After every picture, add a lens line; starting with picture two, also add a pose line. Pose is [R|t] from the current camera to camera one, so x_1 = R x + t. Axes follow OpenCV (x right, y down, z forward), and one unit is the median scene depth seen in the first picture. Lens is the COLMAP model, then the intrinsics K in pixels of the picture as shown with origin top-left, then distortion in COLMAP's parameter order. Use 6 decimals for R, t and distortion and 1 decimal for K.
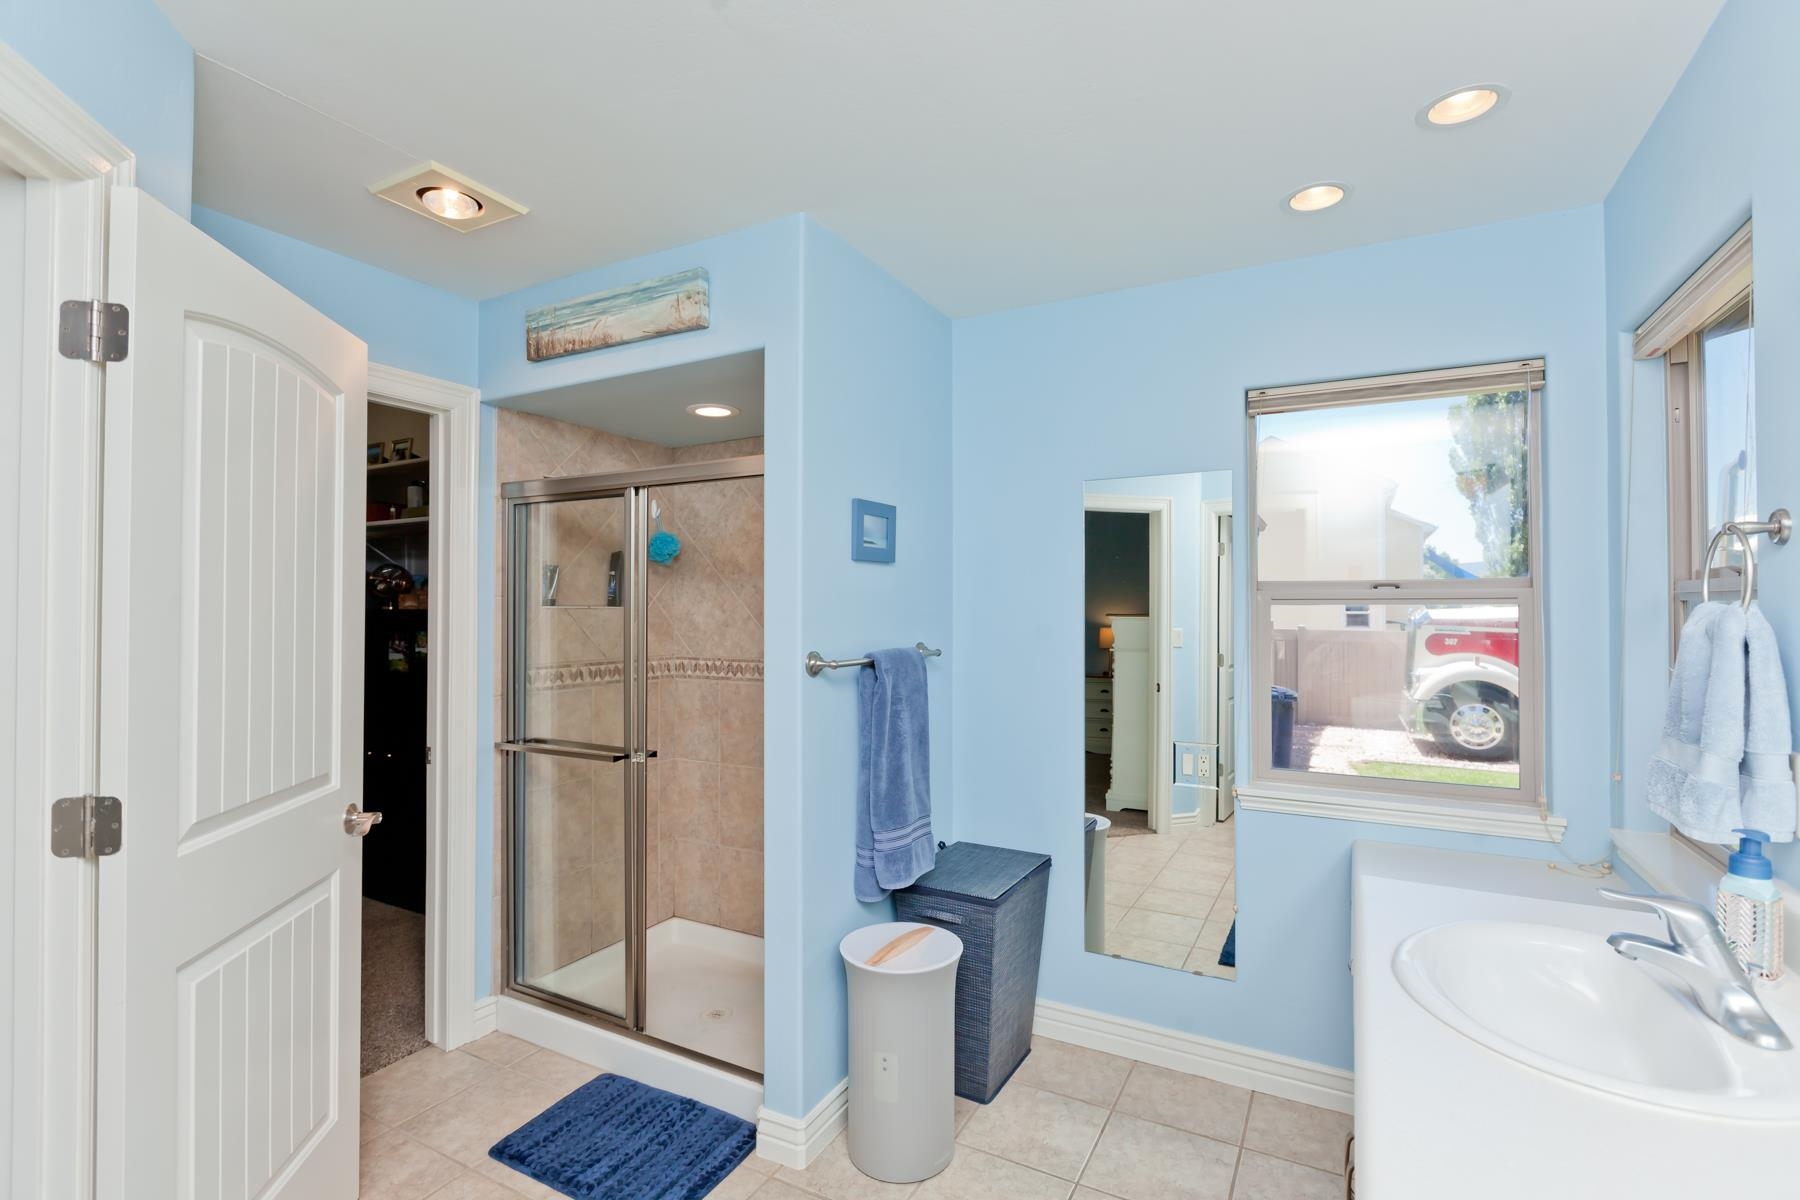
lens RADIAL K [[835.2, 0, 896.4], [0, 835.2, 598.5], [0, 0, 1]] dist [0.002830, -0.003814]
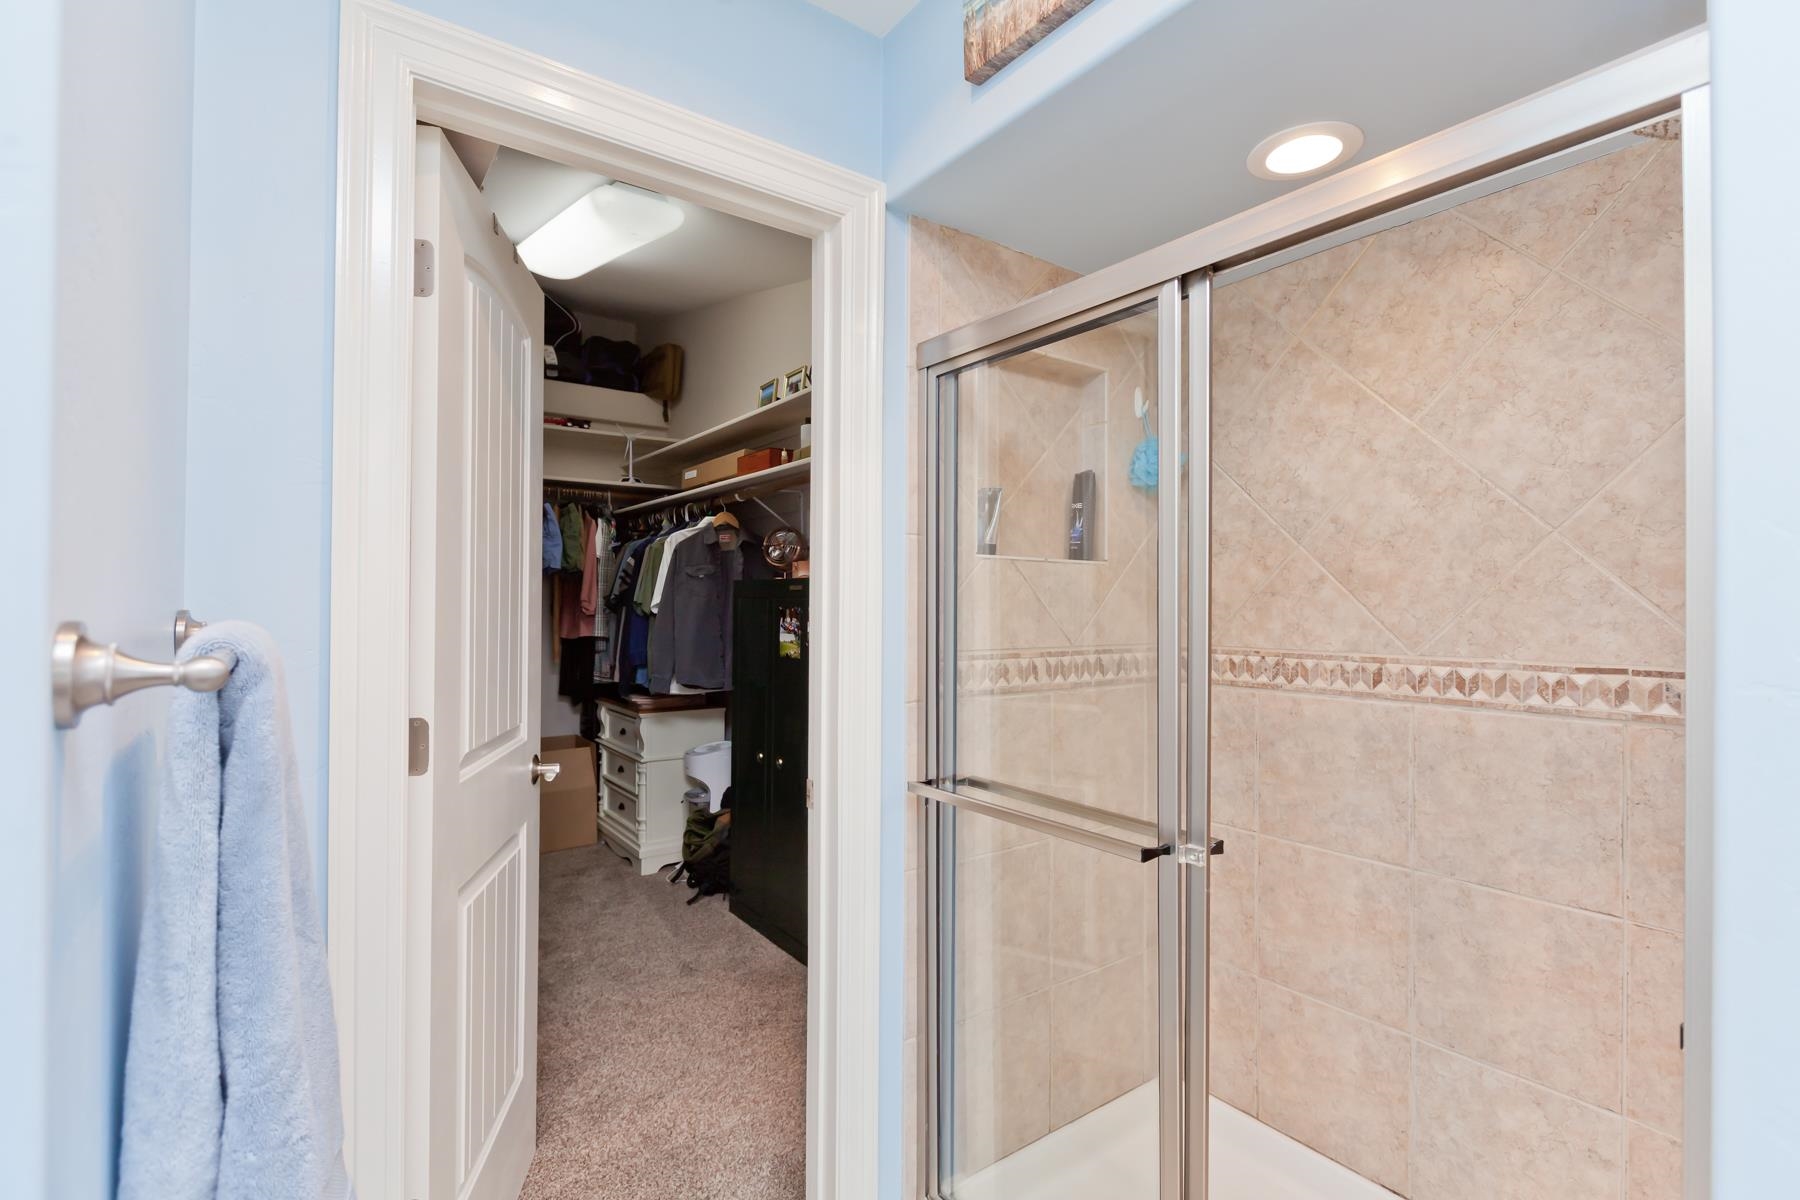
lens RADIAL K [[835.2, 0, 902.1], [0, 835.2, 597.6], [0, 0, 1]] dist [0.002830, -0.003814]
pose [[0.907084, 0.001507, -0.420947, -0.227071], [-0.000418, 0.999996, 0.002678, 0.039722], [0.420949, -0.002254, 0.907081, 0.446413]]
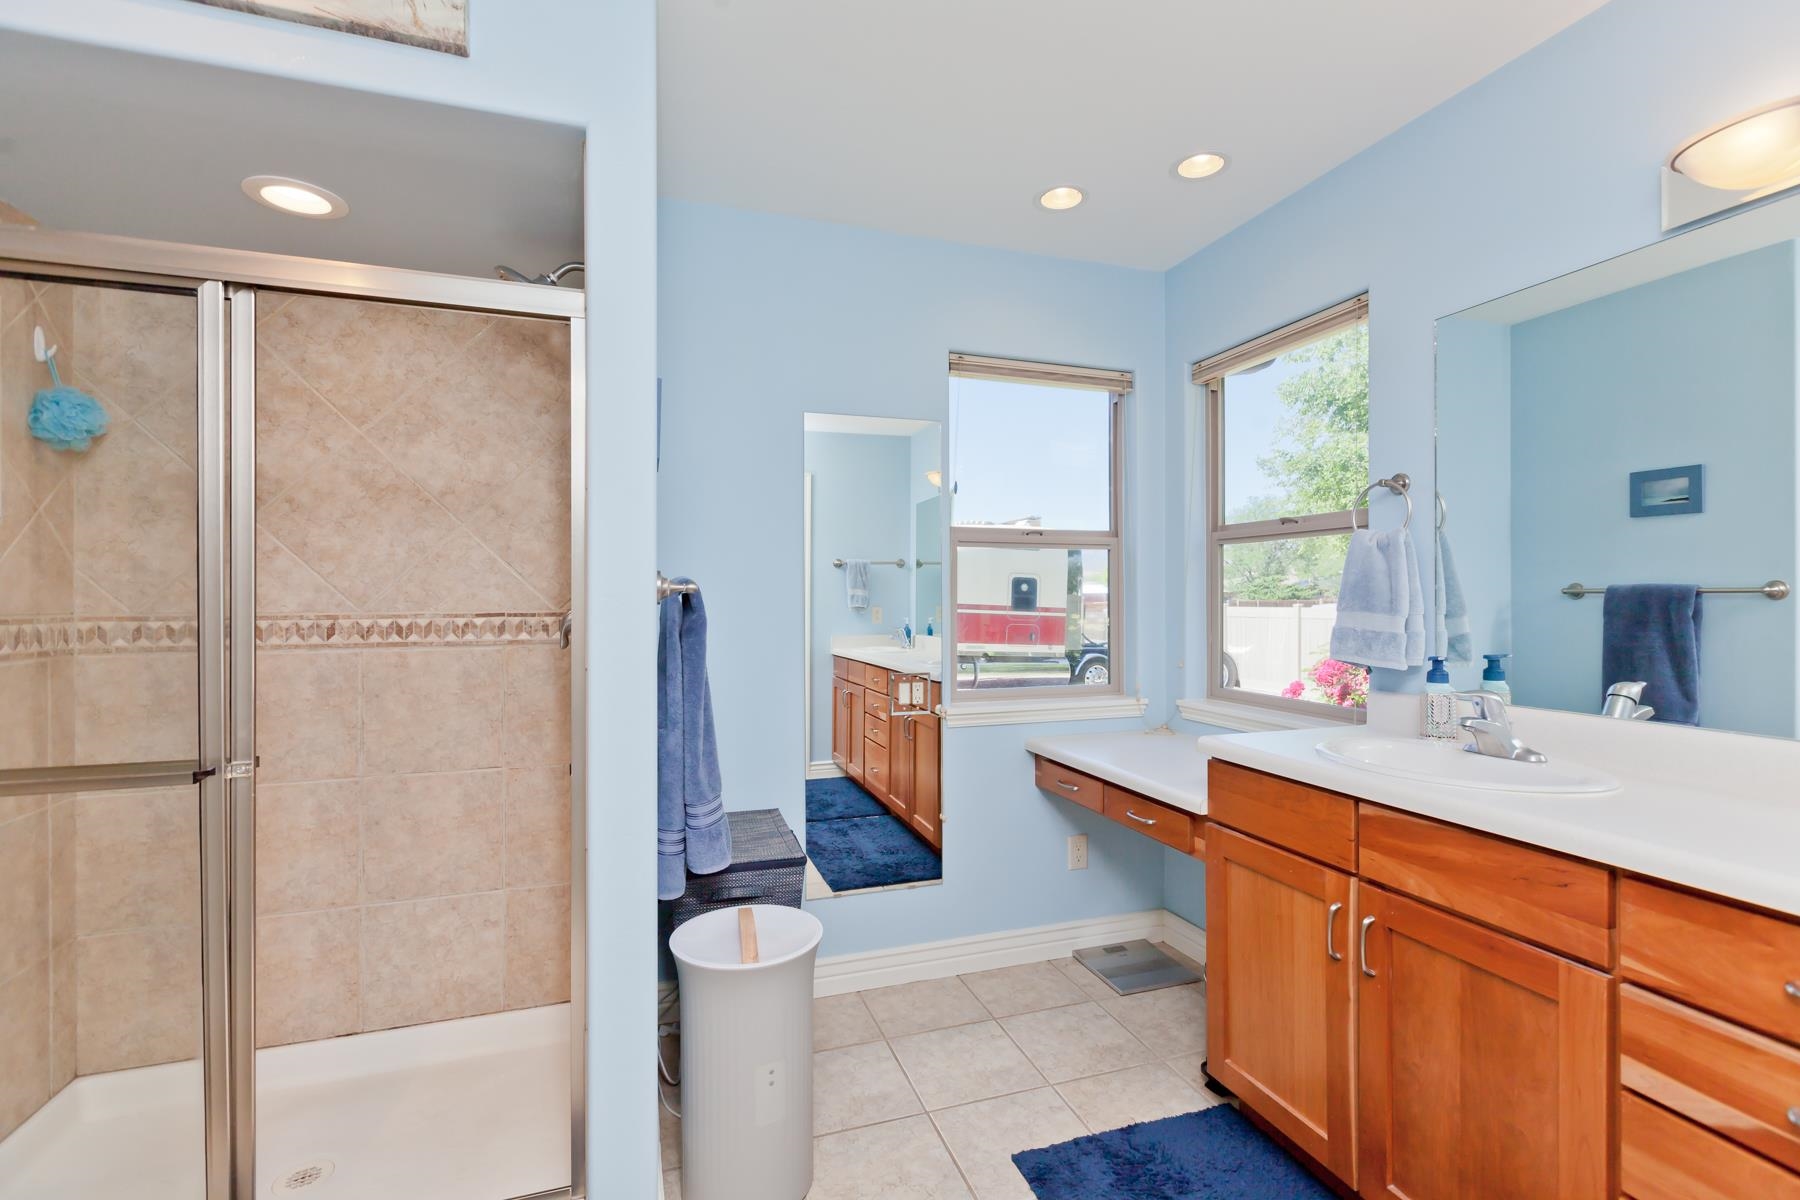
lens RADIAL K [[823.4, 0, 913.4], [0, 823.4, 604.8], [0, 0, 1]] dist [0.004109, -0.000925]
pose [[0.671269, -0.005980, 0.741190, -0.365945], [-0.006164, 0.999888, 0.013649, 0.061691], [-0.741188, -0.013731, 0.671157, 0.256842]]
